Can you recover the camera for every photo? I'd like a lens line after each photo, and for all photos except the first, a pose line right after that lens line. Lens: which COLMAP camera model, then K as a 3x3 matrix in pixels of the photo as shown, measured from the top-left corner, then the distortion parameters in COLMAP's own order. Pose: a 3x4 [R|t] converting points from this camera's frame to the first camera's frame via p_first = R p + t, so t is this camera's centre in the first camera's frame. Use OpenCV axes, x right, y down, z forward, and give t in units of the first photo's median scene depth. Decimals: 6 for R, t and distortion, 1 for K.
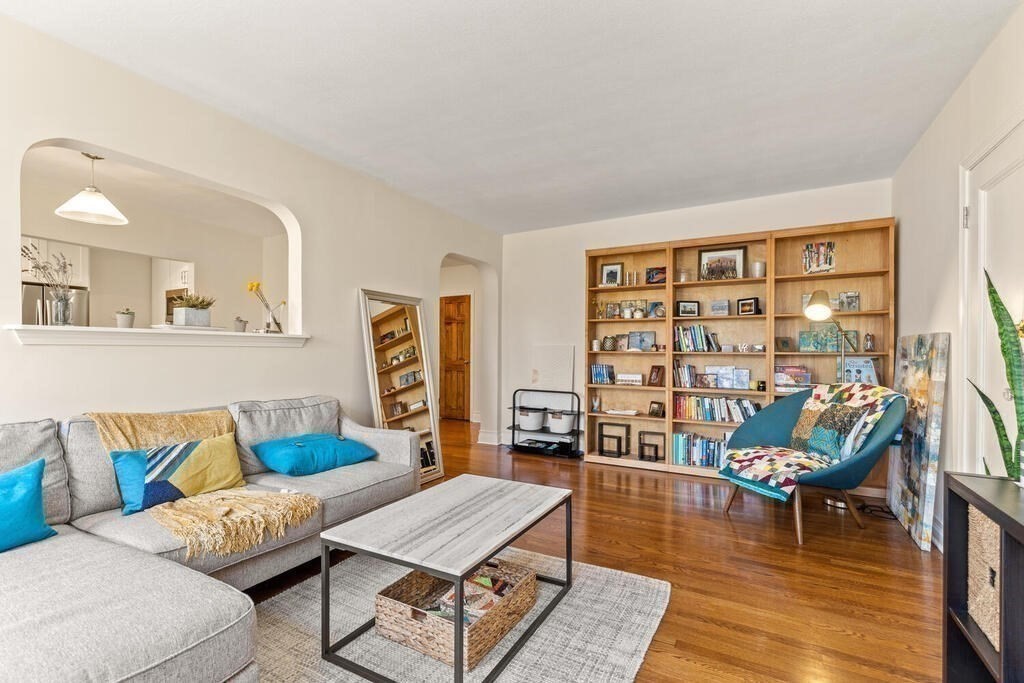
lens RADIAL K [[467.3, 0, 496.0], [0, 467.3, 348.9], [0, 0, 1]] dist [0.011935, -0.005048]
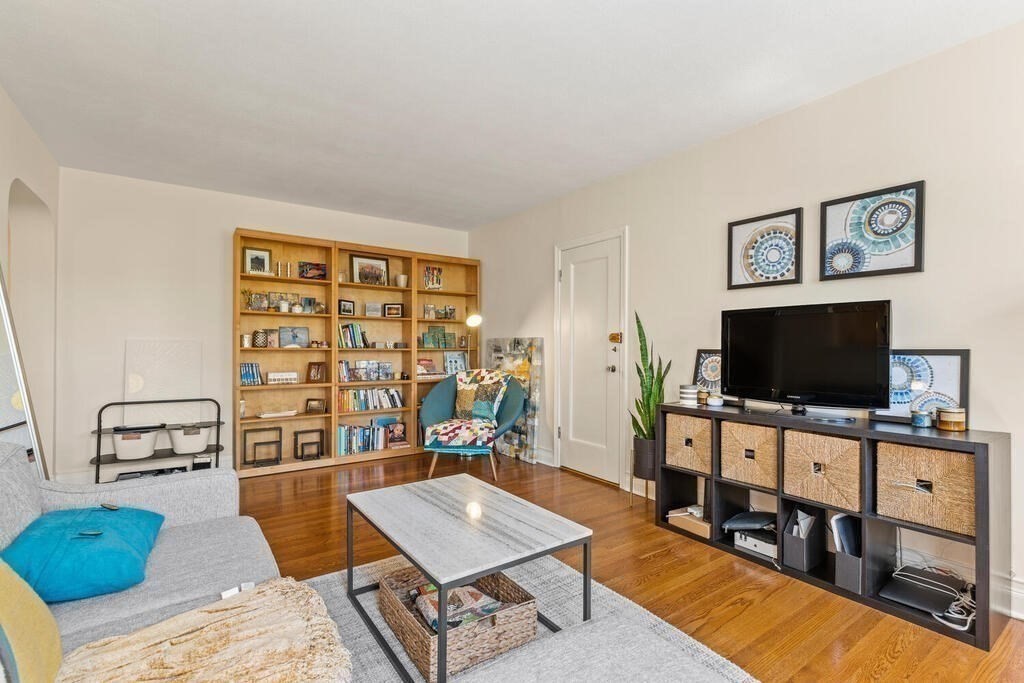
lens RADIAL K [[467.3, 0, 515.5], [0, 467.3, 340.4], [0, 0, 1]] dist [0.011935, -0.005048]
pose [[0.415509, 0.012814, 0.909499, -0.404681], [-0.005953, 0.999918, -0.011368, -0.001563], [-0.909569, -0.000691, 0.415551, 0.213825]]
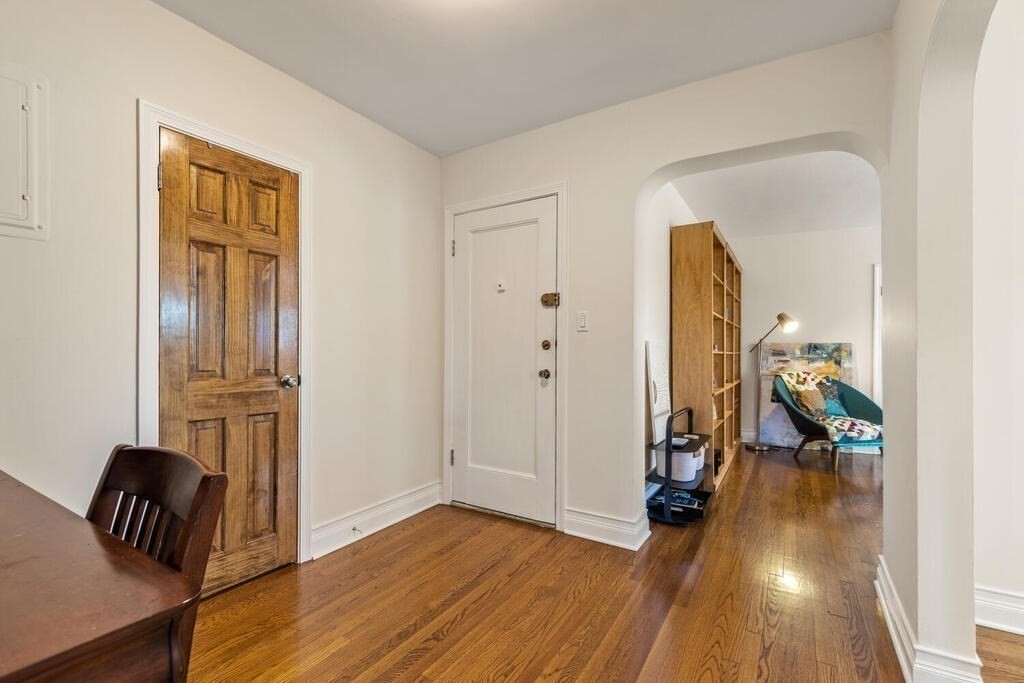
lens RADIAL K [[467.3, 0, 517.6], [0, 467.3, 346.7], [0, 0, 1]] dist [0.011935, -0.005048]
pose [[0.014299, 0.004490, 0.999888, -0.650731], [-0.014106, 0.999891, -0.004289, 0.005726], [-0.999798, -0.014043, 0.014361, 1.439449]]
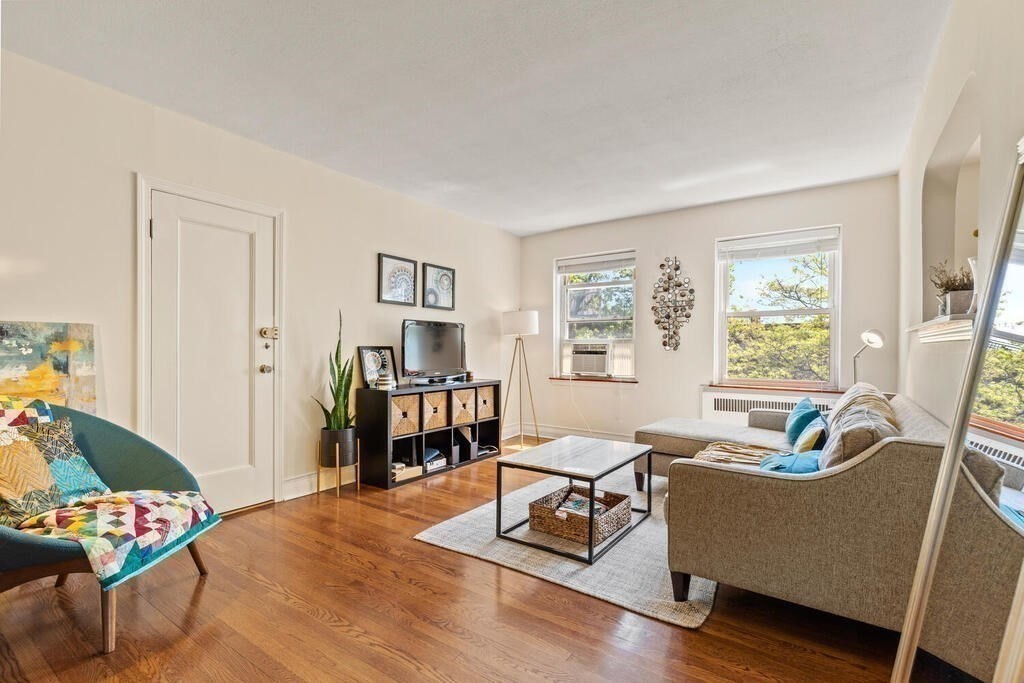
lens RADIAL K [[467.3, 0, 502.8], [0, 467.3, 351.3], [0, 0, 1]] dist [0.011935, -0.005048]
pose [[-0.995524, -0.005847, 0.094325, 0.018459], [-0.005468, 0.999976, 0.004279, 0.006998], [-0.094348, 0.003744, -0.995532, 1.120379]]
